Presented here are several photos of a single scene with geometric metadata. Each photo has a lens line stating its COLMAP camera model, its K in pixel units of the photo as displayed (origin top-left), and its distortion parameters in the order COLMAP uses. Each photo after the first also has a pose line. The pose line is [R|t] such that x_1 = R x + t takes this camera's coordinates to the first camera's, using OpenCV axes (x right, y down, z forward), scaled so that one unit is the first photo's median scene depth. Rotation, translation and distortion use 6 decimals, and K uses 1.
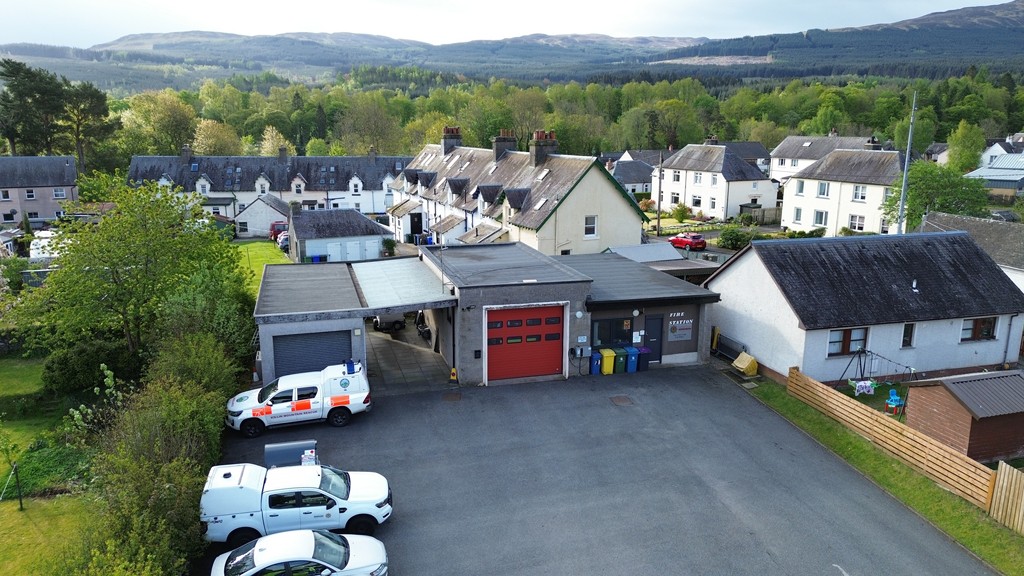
lens RADIAL K [[722.9, 0, 512.0], [0, 722.9, 288.0], [0, 0, 1]] dist [0.076214, -0.072116]
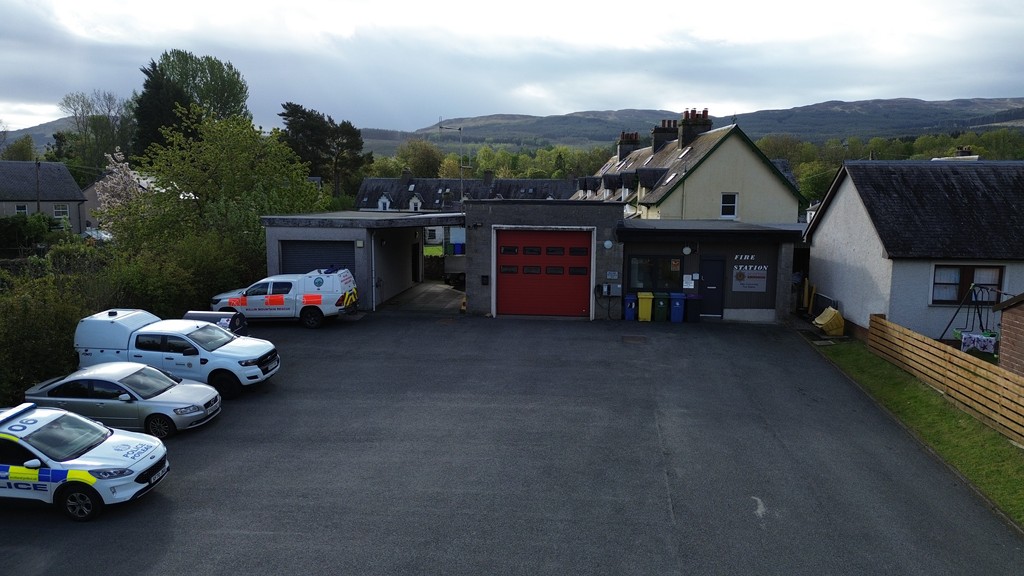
lens RADIAL K [[722.9, 0, 512.0], [0, 722.9, 288.0], [0, 0, 1]] dist [0.076214, -0.072116]
pose [[0.931554, 0.050768, -0.360042, 0.185207], [-0.085191, 0.993117, -0.080385, 0.103665], [0.353482, 0.105555, 0.929467, 0.112213]]
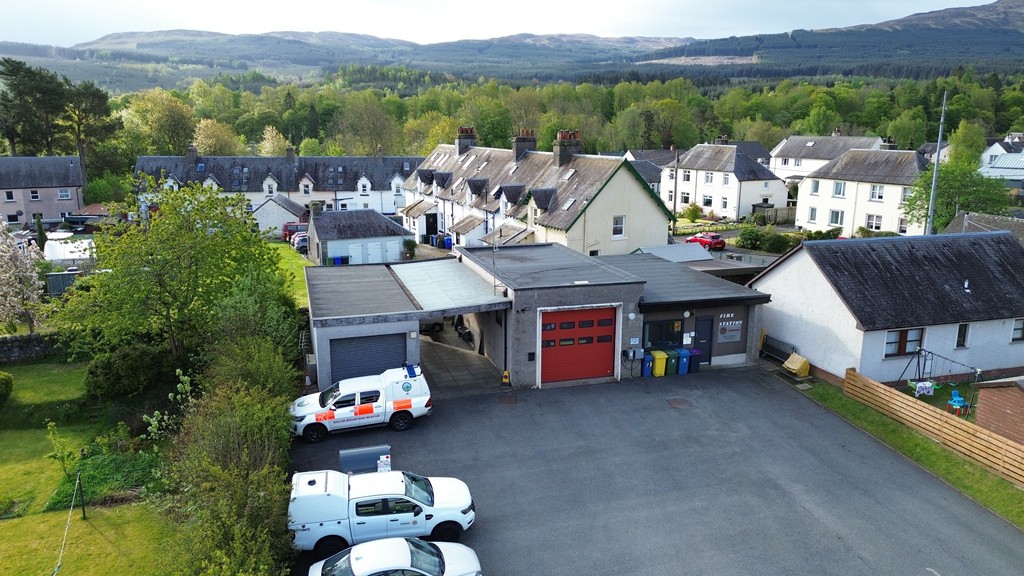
lens RADIAL K [[722.9, 0, 512.0], [0, 722.9, 288.0], [0, 0, 1]] dist [0.076214, -0.072116]
pose [[0.999843, -0.003729, 0.017300, -0.055485], [0.003721, 0.999993, 0.000490, -0.001879], [-0.017301, -0.000426, 0.999850, 0.006395]]
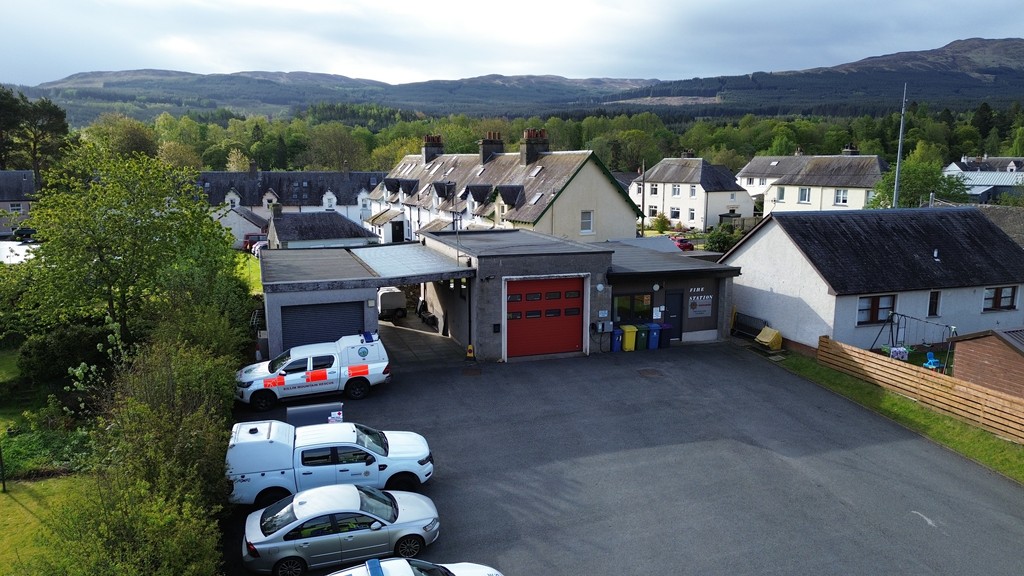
lens RADIAL K [[722.9, 0, 512.0], [0, 722.9, 288.0], [0, 0, 1]] dist [0.076214, -0.072116]
pose [[0.998332, -0.011159, 0.056644, -0.049013], [0.014025, 0.998628, -0.050448, 0.052894], [-0.056003, 0.051158, 0.997119, 0.031358]]
